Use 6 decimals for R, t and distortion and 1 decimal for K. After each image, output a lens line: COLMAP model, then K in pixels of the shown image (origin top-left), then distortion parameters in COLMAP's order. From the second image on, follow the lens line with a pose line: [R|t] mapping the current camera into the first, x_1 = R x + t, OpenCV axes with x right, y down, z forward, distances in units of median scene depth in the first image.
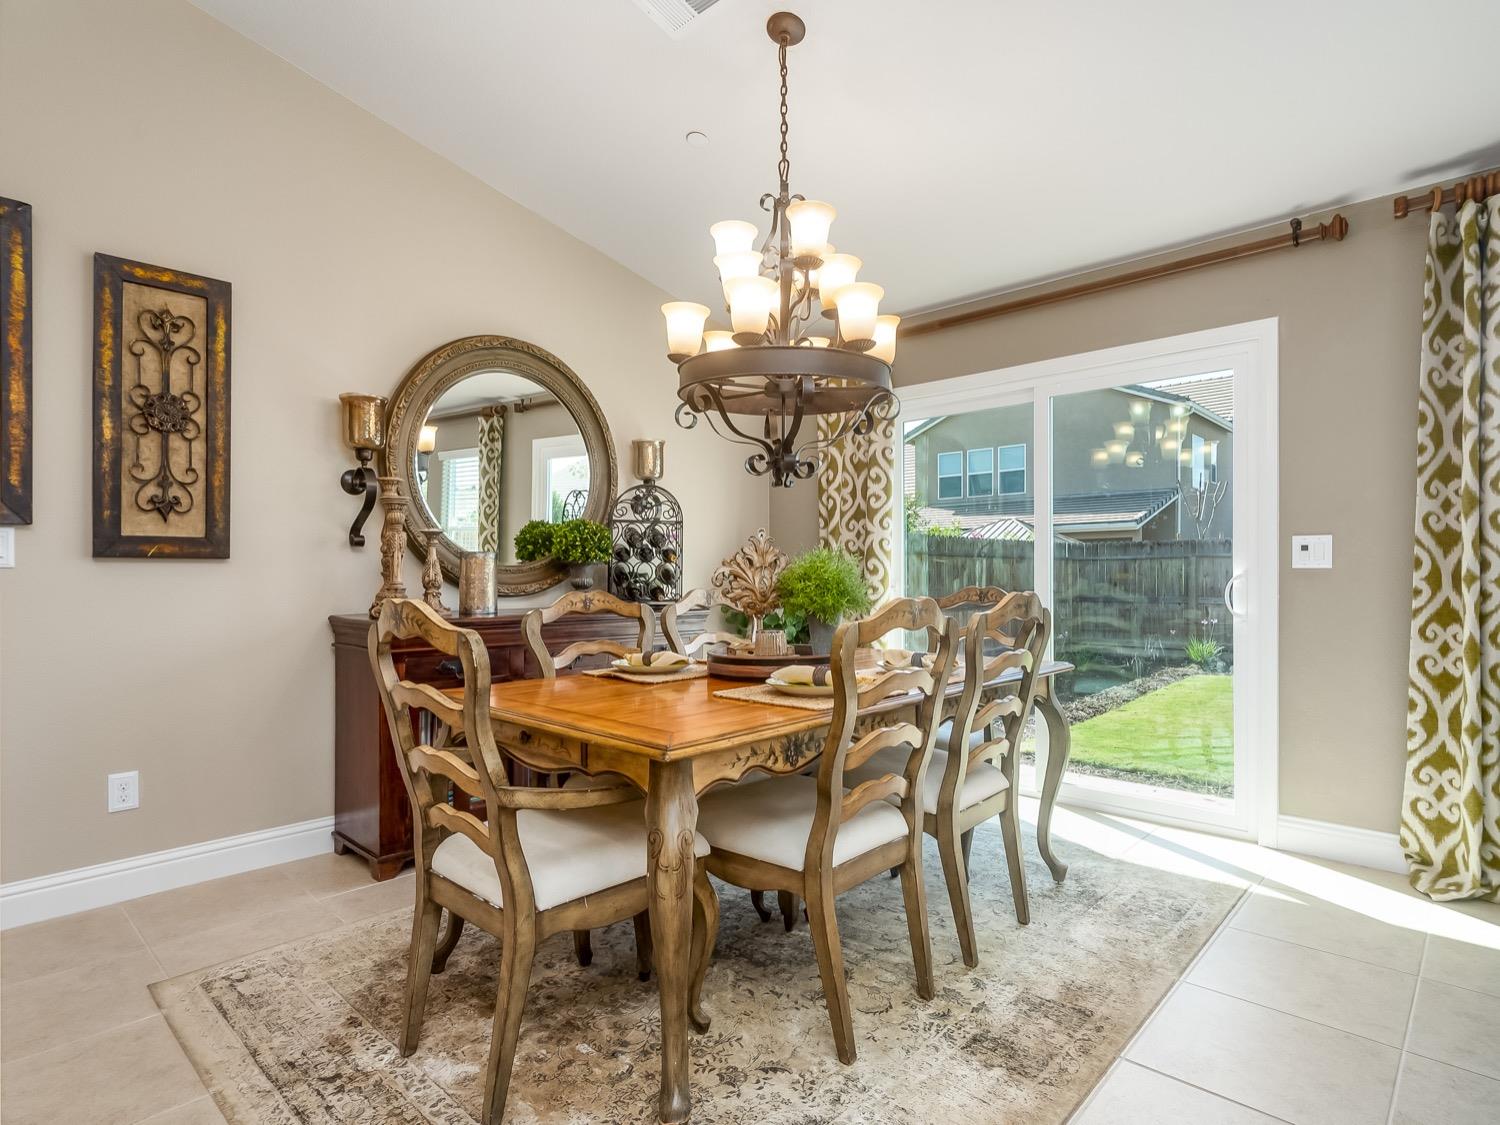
lens RADIAL K [[809.2, 0, 751.7], [0, 809.2, 577.2], [0, 0, 1]] dist [0.004869, 0.001266]
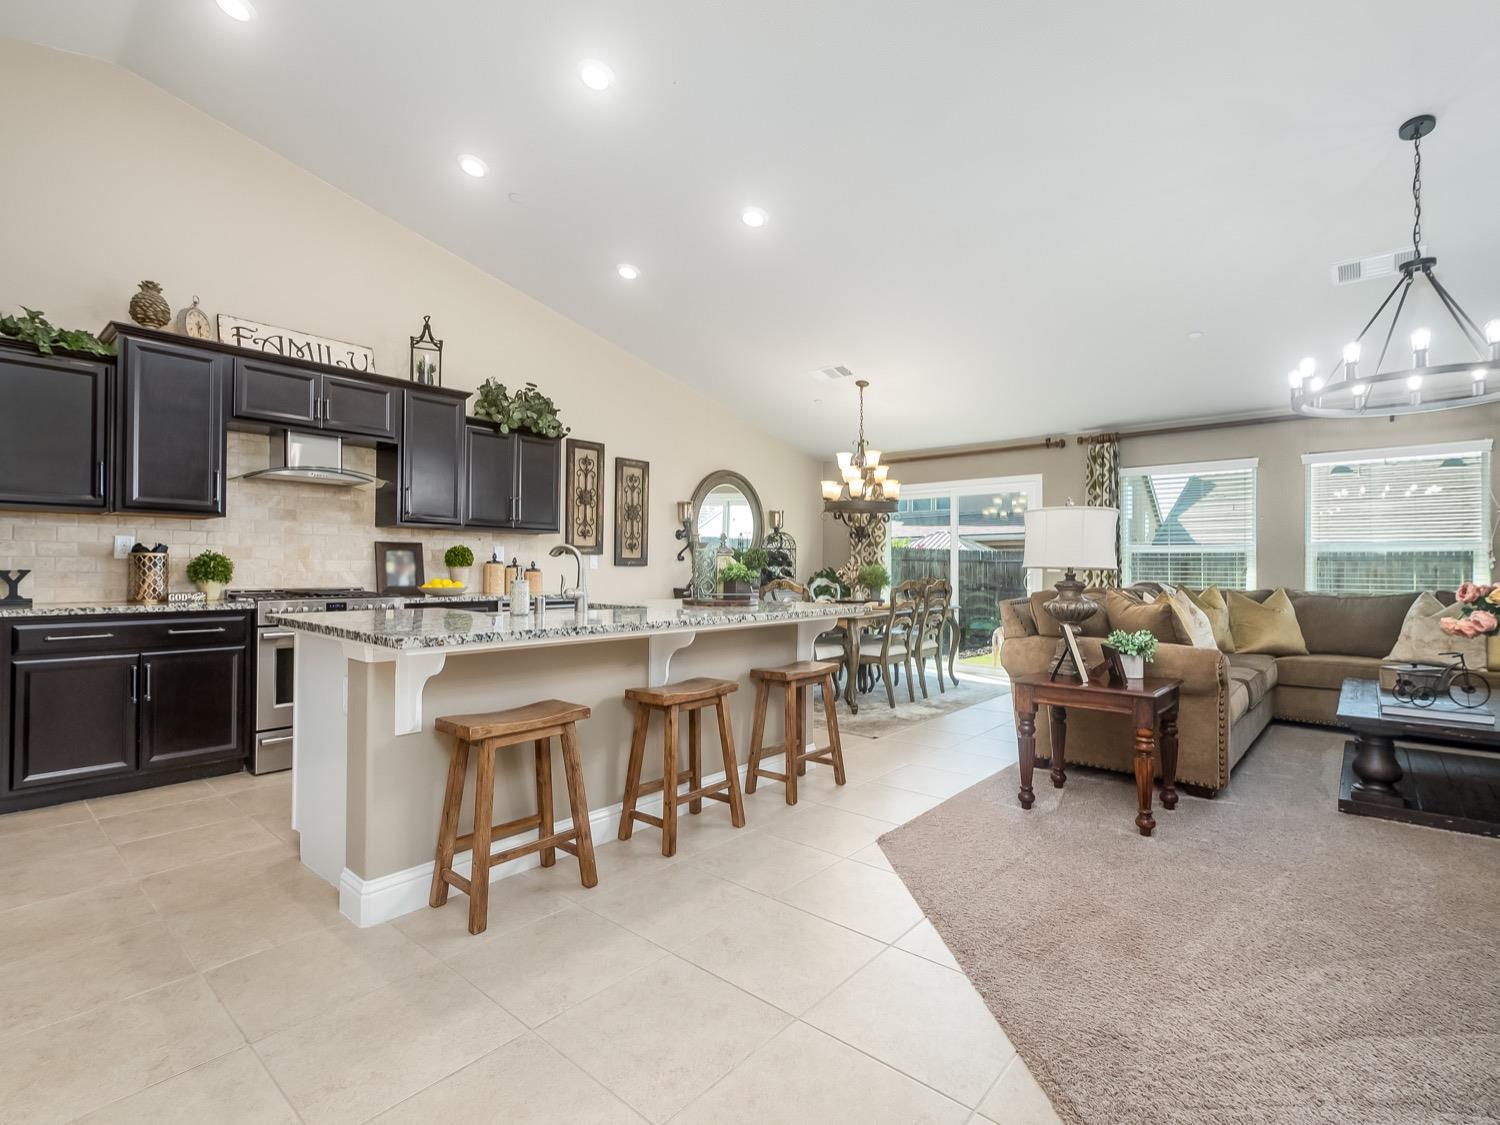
lens RADIAL K [[711.3, 0, 755.5], [0, 711.3, 559.9], [0, 0, 1]] dist [-0.002594, 0.000239]
pose [[0.998857, 0.007260, 0.047237, -0.397760], [-0.006448, 0.999829, -0.017315, -0.004203], [-0.047354, 0.016990, 0.998734, -1.318956]]
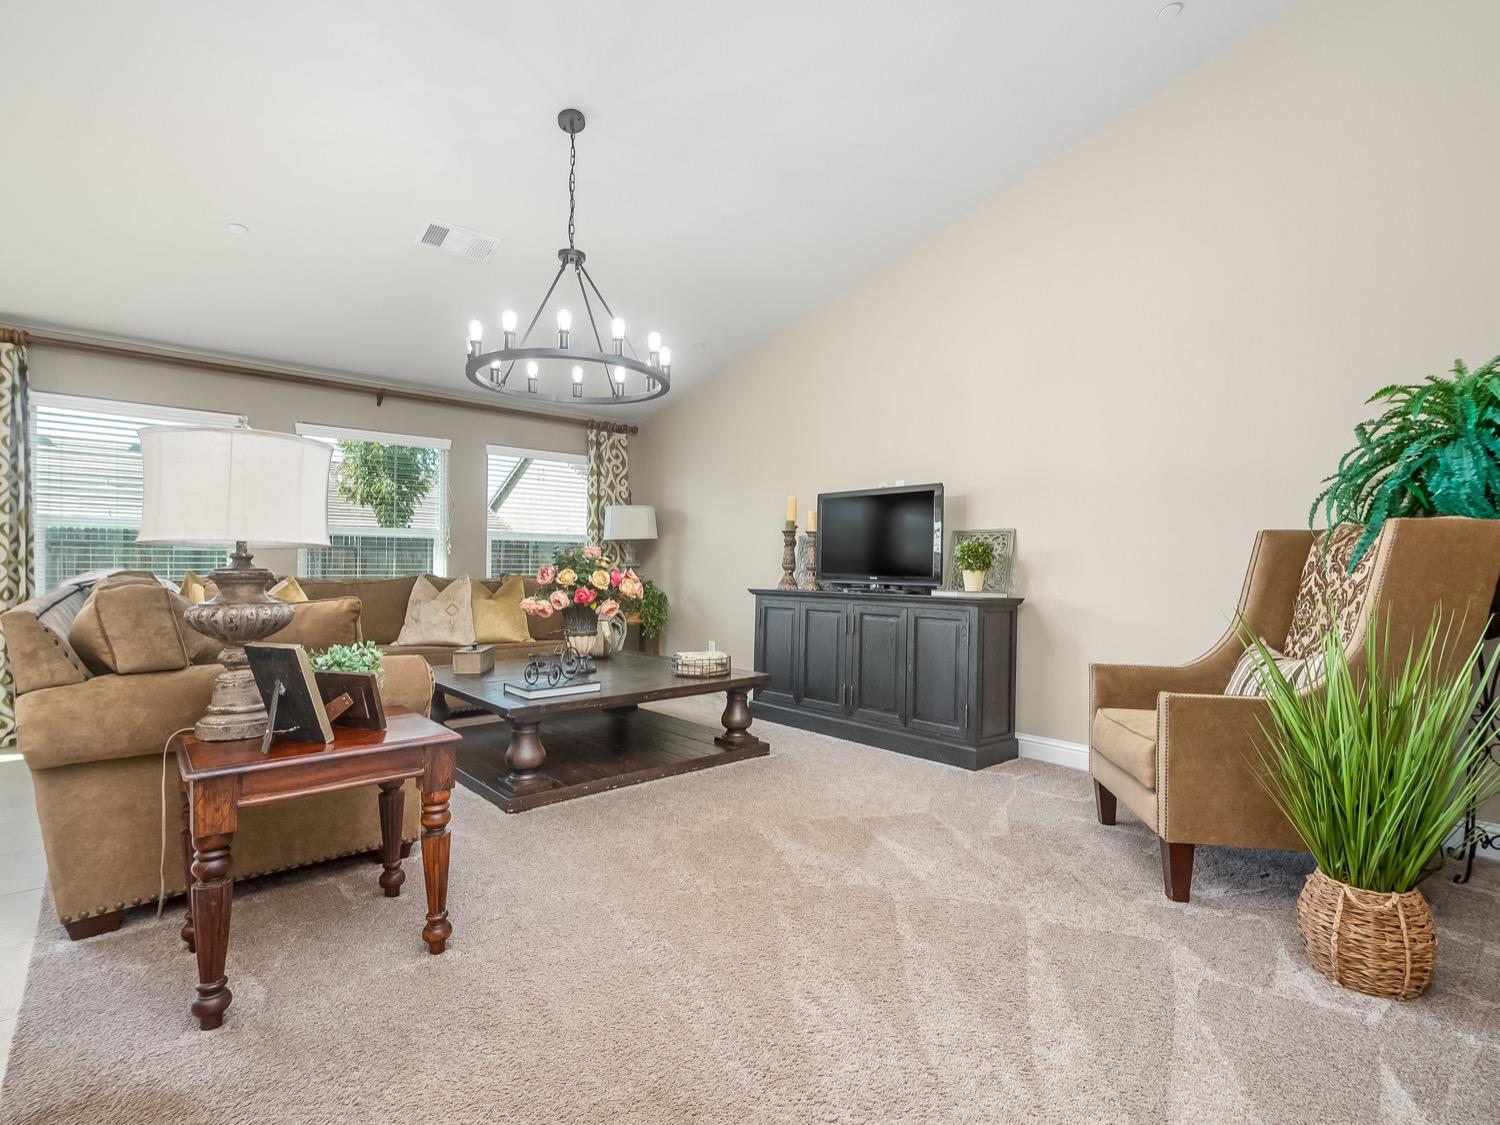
lens RADIAL K [[720.1, 0, 750.0], [0, 720.1, 562.5], [0, 0, 1]] dist [-0.000834, 0.000028]
pose [[0.087457, 0.004552, 0.996158, -0.439770], [-0.002594, 0.999987, -0.004342, 0.004619], [-0.996165, -0.002204, 0.087468, -0.673880]]
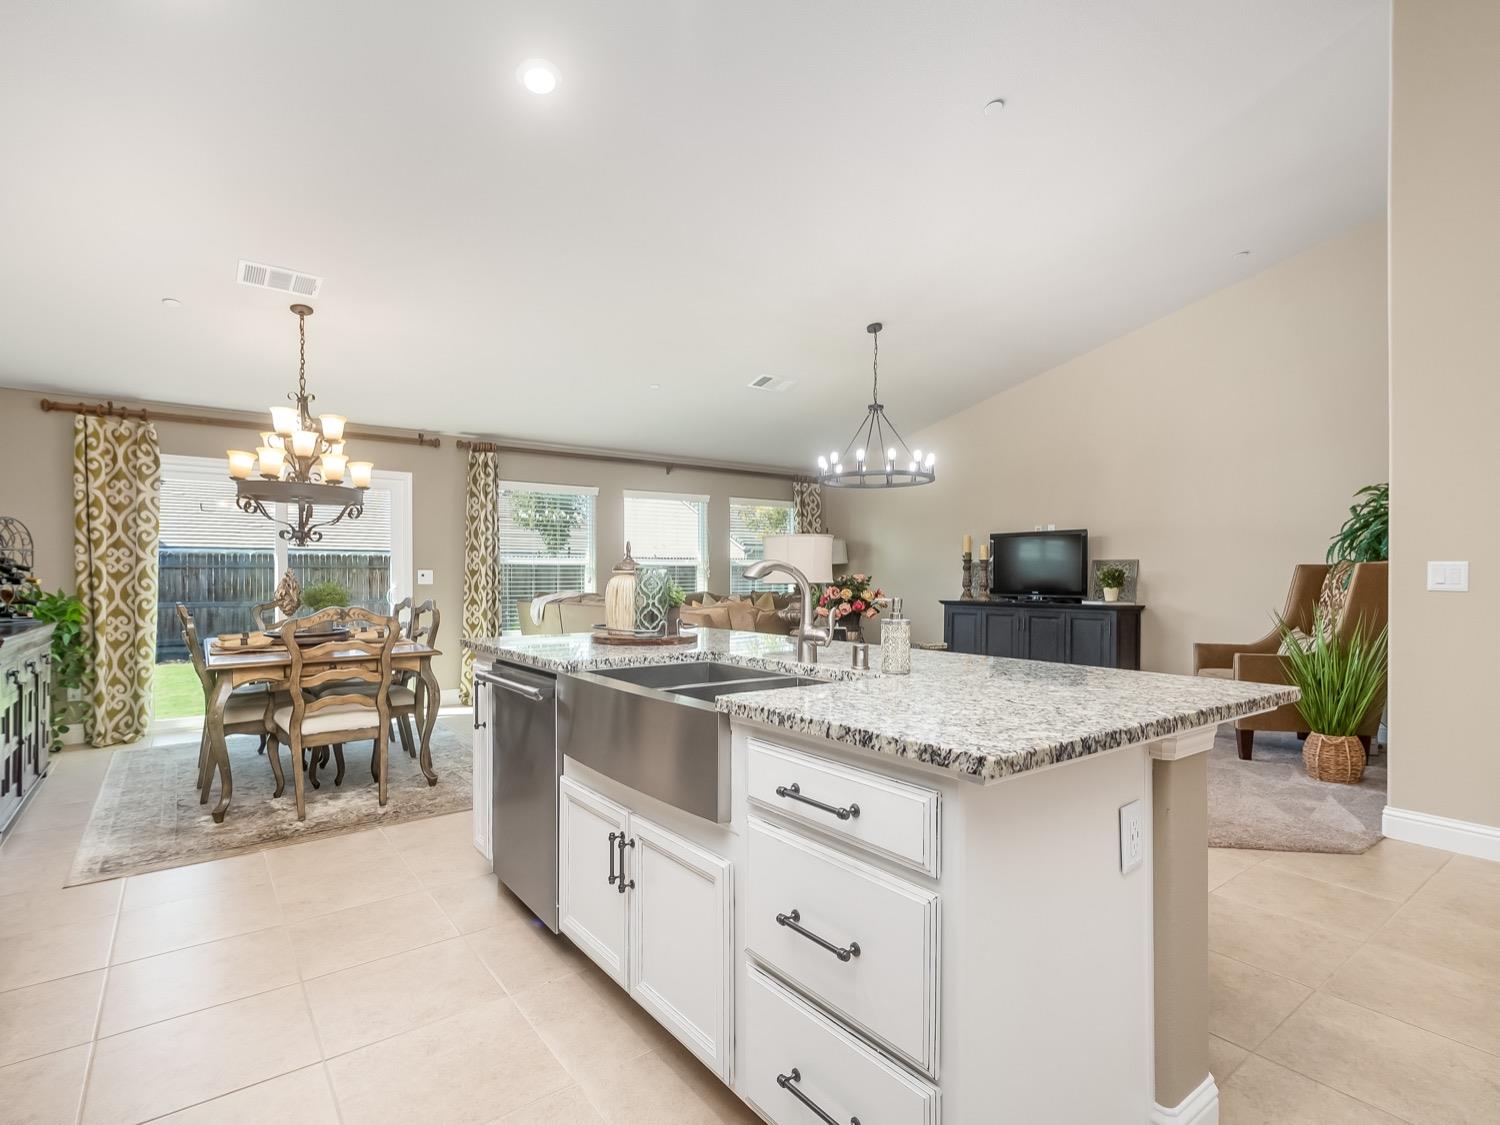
lens RADIAL K [[727.2, 0, 753.4], [0, 727.2, 574.1], [0, 0, 1]] dist [-0.003988, 0.000144]
pose [[0.172414, 0.000938, 0.985024, -1.306657], [0.007736, 0.999967, -0.002306, -0.029581], [-0.984994, 0.008017, 0.172402, -0.313433]]
